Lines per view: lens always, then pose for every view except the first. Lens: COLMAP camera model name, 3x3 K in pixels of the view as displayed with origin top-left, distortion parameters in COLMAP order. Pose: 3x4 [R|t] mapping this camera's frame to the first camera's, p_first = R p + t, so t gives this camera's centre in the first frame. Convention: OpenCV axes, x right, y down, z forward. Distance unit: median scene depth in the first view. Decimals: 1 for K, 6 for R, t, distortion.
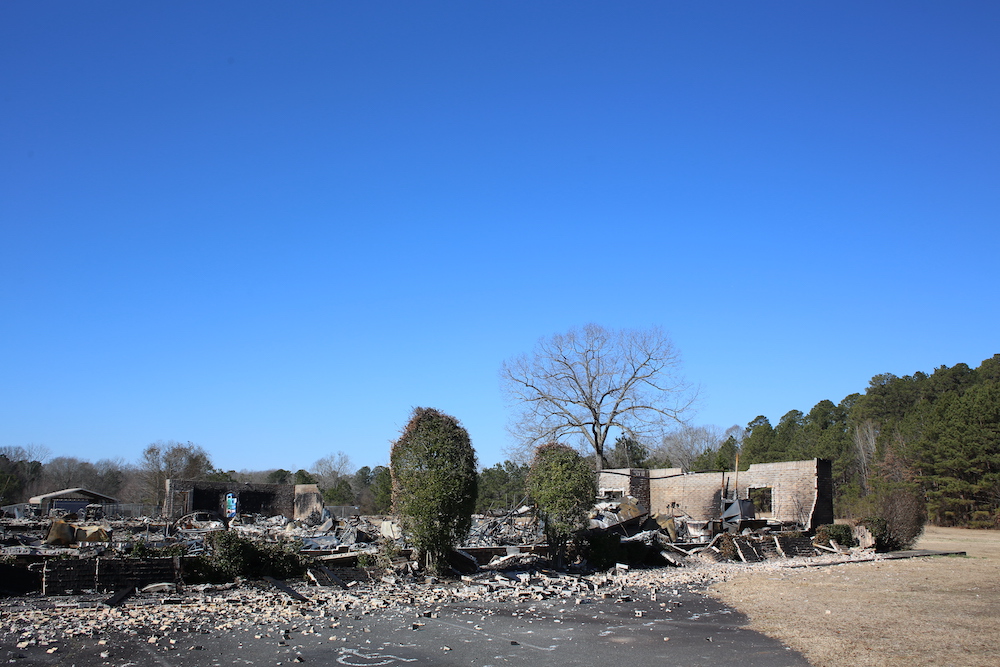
lens RADIAL K [[859.1, 0, 505.2], [0, 859.1, 334.5], [0, 0, 1]] dist [-0.064356, 0.042804]
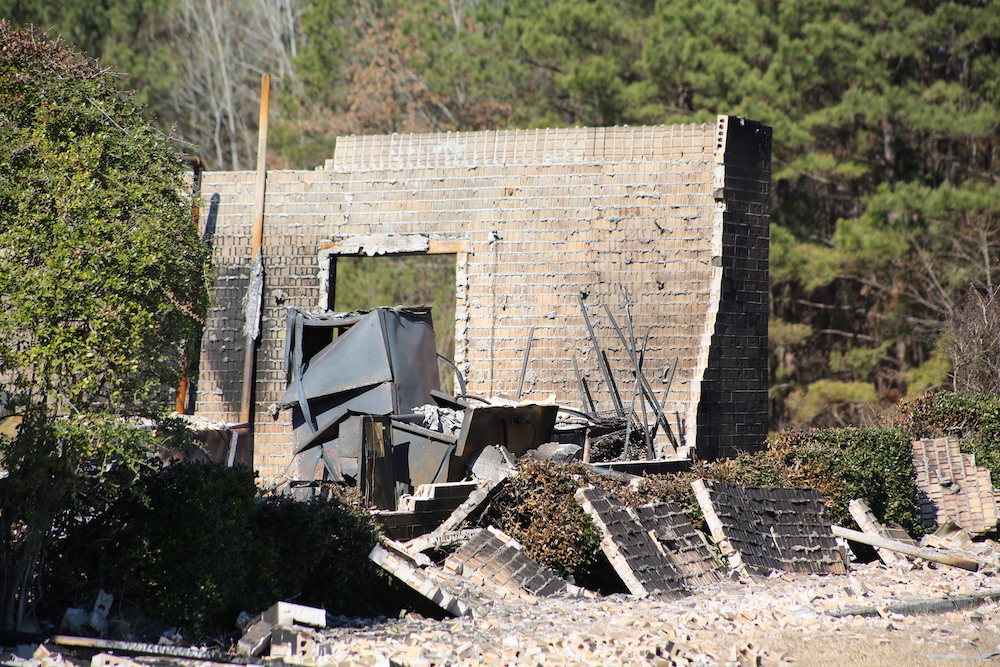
lens RADIAL K [[5351.9, 0, 499.6], [0, 5351.9, 333.5], [0, 0, 1]] dist [2.390562, 0.000000]
pose [[0.889703, -0.001119, 0.456538, -0.491756], [-0.087382, 0.981091, 0.172696, -0.041347], [-0.448099, -0.193542, 0.872782, -0.218887]]
